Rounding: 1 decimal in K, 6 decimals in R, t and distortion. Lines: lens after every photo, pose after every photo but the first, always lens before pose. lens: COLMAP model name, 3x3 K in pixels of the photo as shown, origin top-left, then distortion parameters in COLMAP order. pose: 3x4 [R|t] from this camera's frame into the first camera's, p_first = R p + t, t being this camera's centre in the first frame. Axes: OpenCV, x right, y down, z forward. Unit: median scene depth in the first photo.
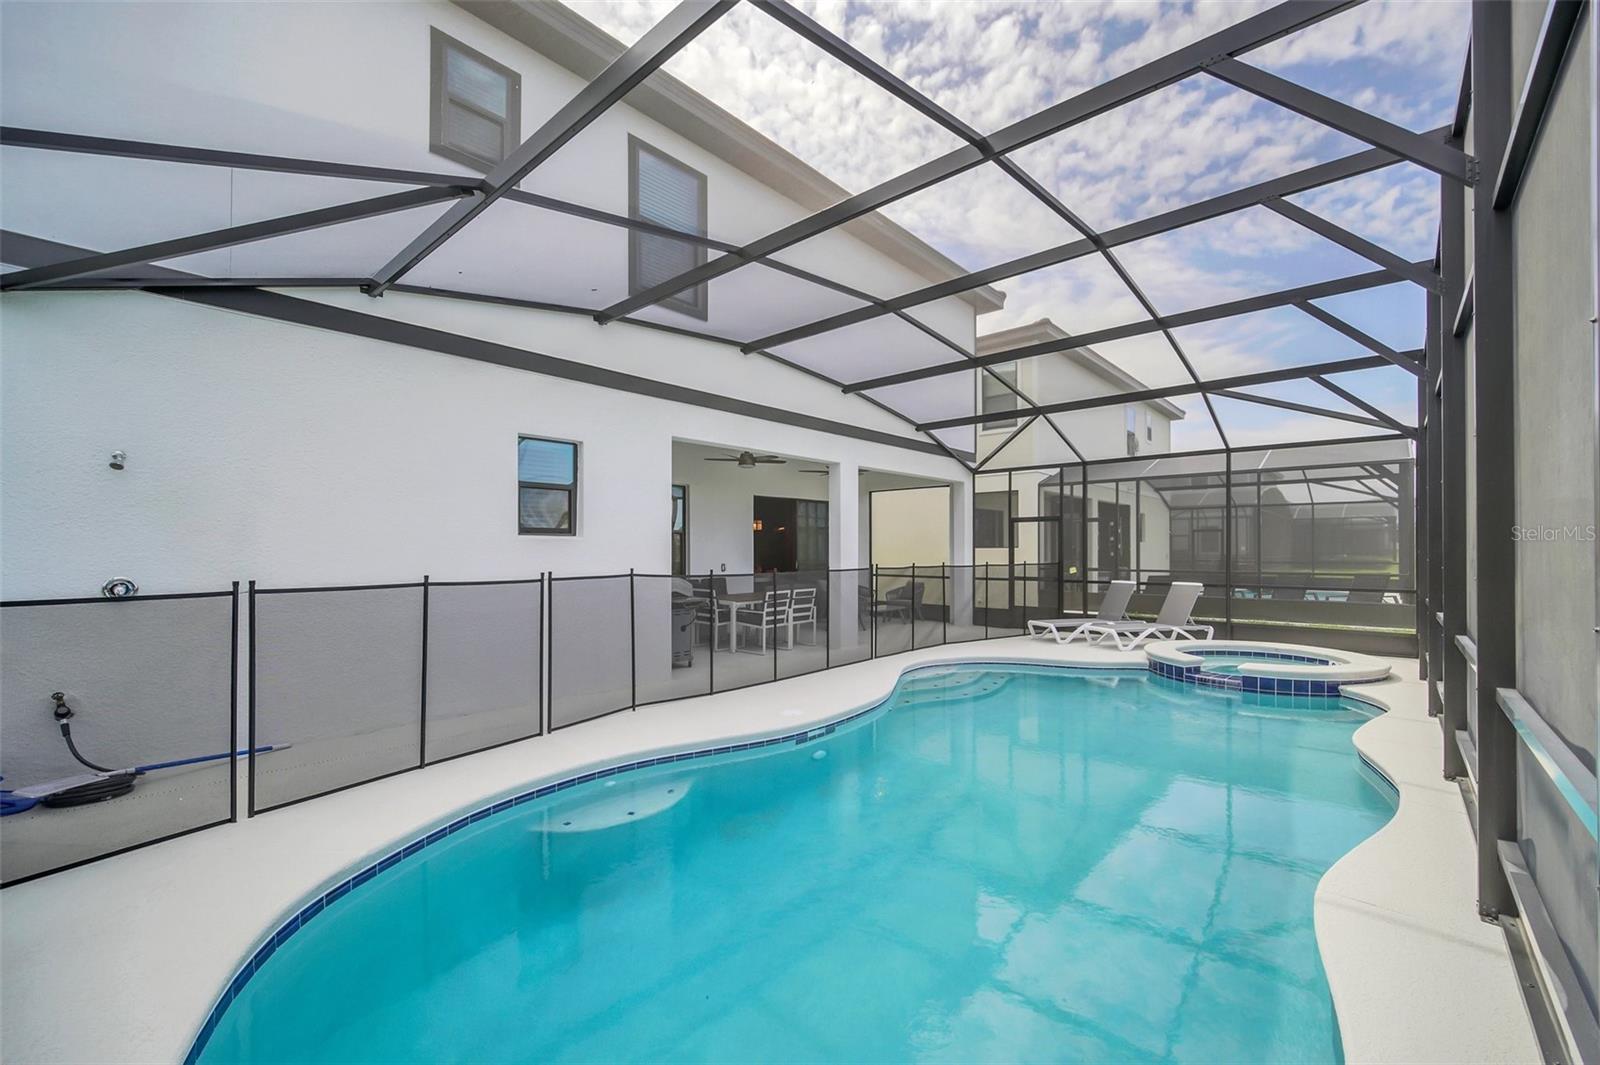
lens RADIAL K [[662.5, 0, 803.9], [0, 662.5, 545.7], [0, 0, 1]] dist [-0.002876, -0.000425]
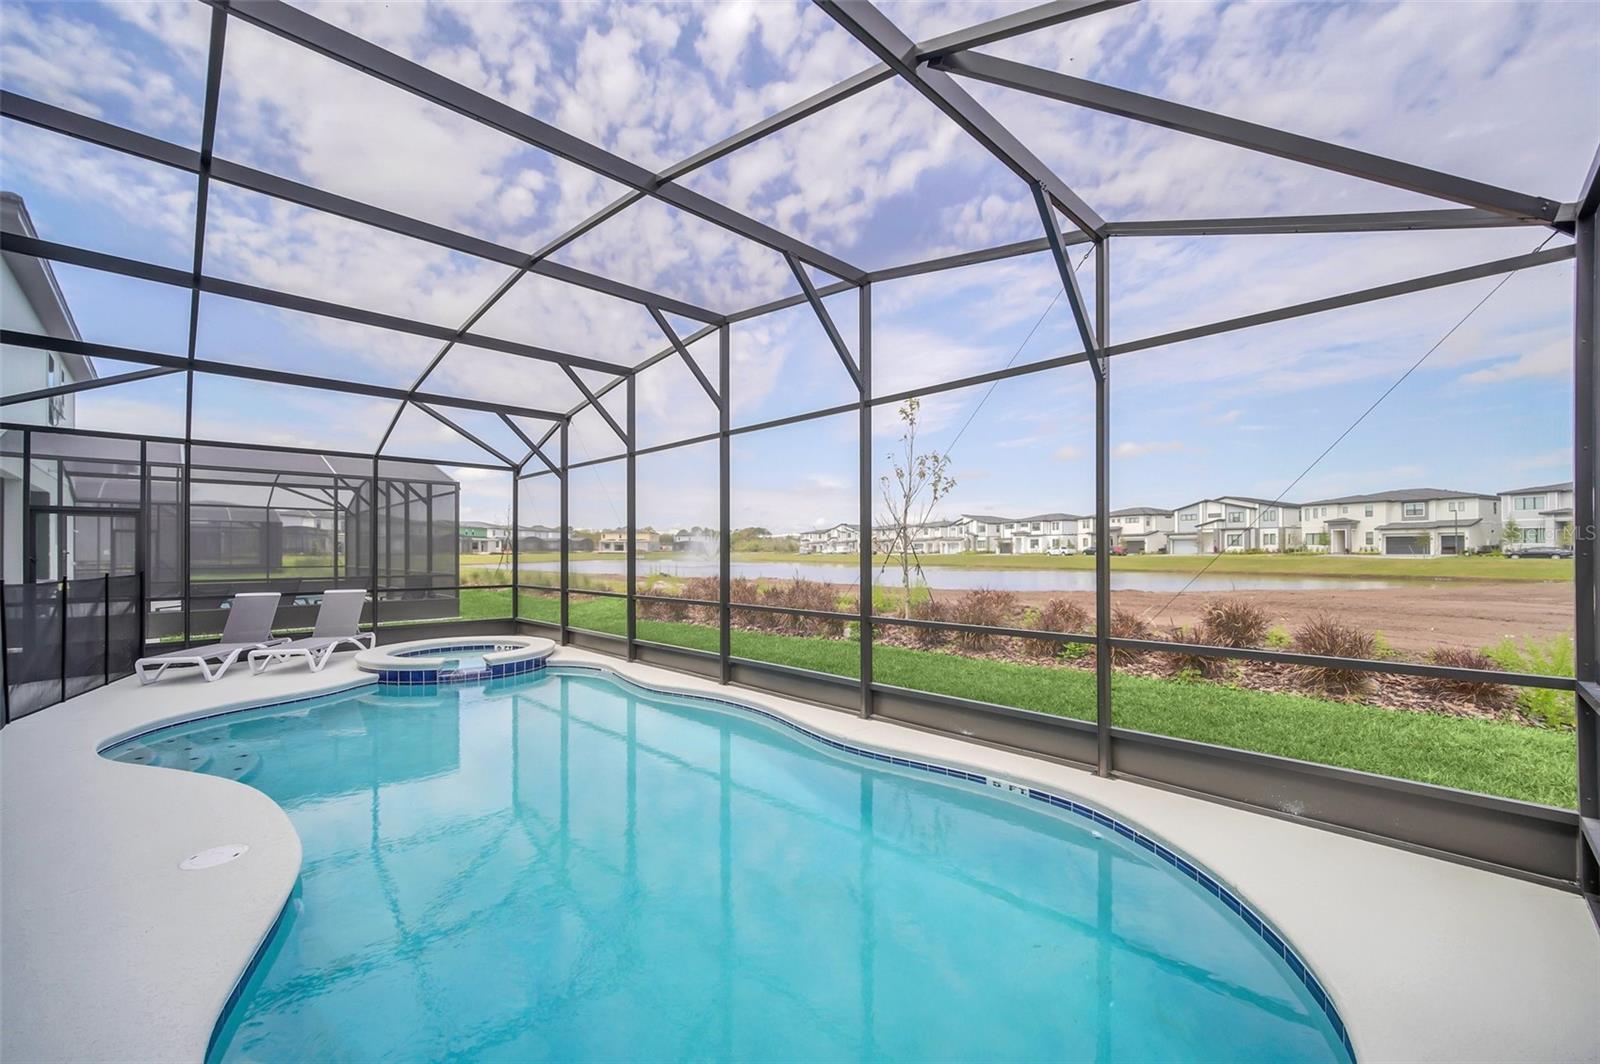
lens RADIAL K [[662.5, 0, 803.9], [0, 662.5, 545.2], [0, 0, 1]] dist [-0.002876, -0.000425]
pose [[0.088686, 0.013374, 0.995970, -0.268907], [-0.005324, 0.999902, -0.012953, 0.000689], [-0.996045, -0.004154, 0.088748, 0.226984]]
